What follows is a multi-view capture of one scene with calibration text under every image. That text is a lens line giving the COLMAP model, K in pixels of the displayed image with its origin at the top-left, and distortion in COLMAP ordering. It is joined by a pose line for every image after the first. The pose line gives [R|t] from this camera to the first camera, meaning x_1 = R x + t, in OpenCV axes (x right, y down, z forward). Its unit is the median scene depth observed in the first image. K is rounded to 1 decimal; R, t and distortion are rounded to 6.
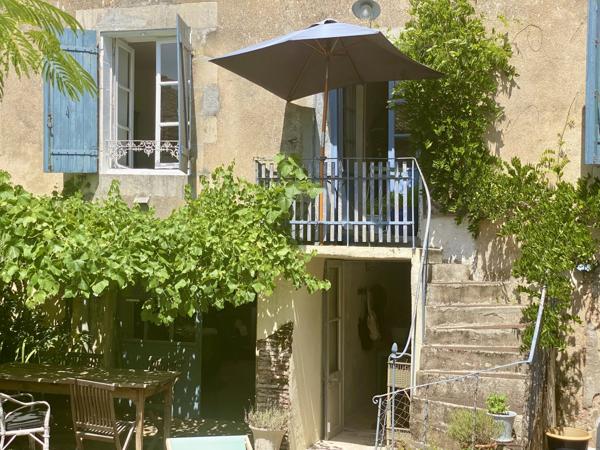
lens RADIAL K [[880.4, 0, 303.6], [0, 880.4, 223.6], [0, 0, 1]] dist [0.097643, 0.000000]
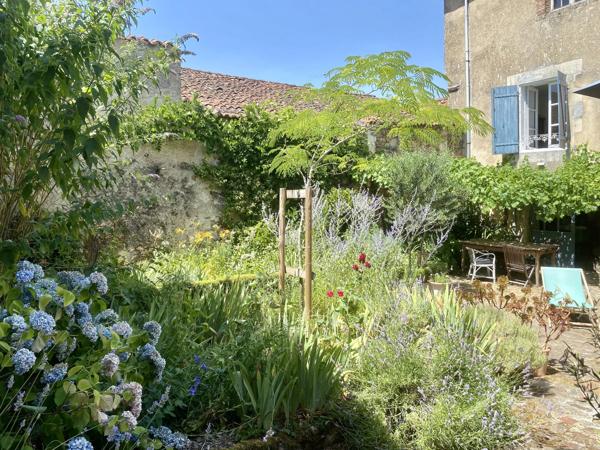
lens RADIAL K [[458.6, 0, 301.2], [0, 458.6, 222.8], [0, 0, 1]] dist [0.010457, -0.010030]
pose [[0.759237, 0.005639, -0.650790, 0.106622], [0.056371, 0.995635, 0.074391, -0.000984], [0.648368, -0.093166, 0.755605, -0.223026]]
